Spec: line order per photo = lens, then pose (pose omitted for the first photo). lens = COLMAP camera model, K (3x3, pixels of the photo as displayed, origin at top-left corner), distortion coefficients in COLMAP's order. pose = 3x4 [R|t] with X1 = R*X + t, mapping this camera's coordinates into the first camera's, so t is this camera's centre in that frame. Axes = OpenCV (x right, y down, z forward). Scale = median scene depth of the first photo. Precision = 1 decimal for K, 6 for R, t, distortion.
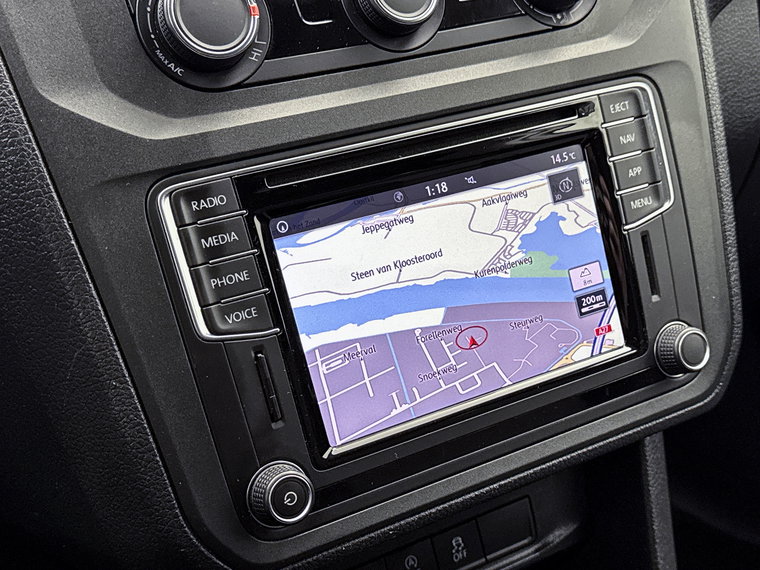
lens RADIAL K [[1057.7, 0, 380.0], [0, 1057.7, 285.0], [0, 0, 1]] dist [0.185566, -0.492385]
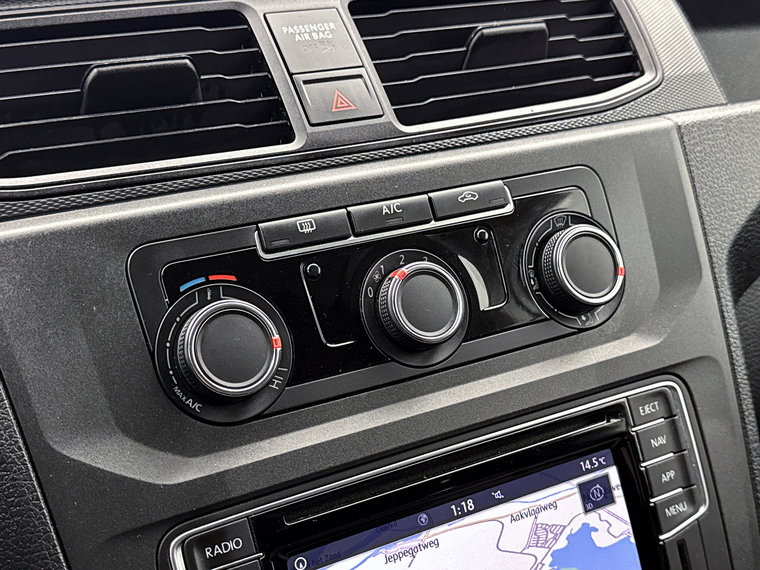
lens RADIAL K [[1057.7, 0, 380.0], [0, 1057.7, 285.0], [0, 0, 1]] dist [0.185566, -0.492385]
pose [[0.999993, 0.002879, 0.002433, -0.022254], [-0.002561, 0.992535, -0.121935, -0.164321], [-0.002766, 0.121928, 0.992535, 0.030663]]
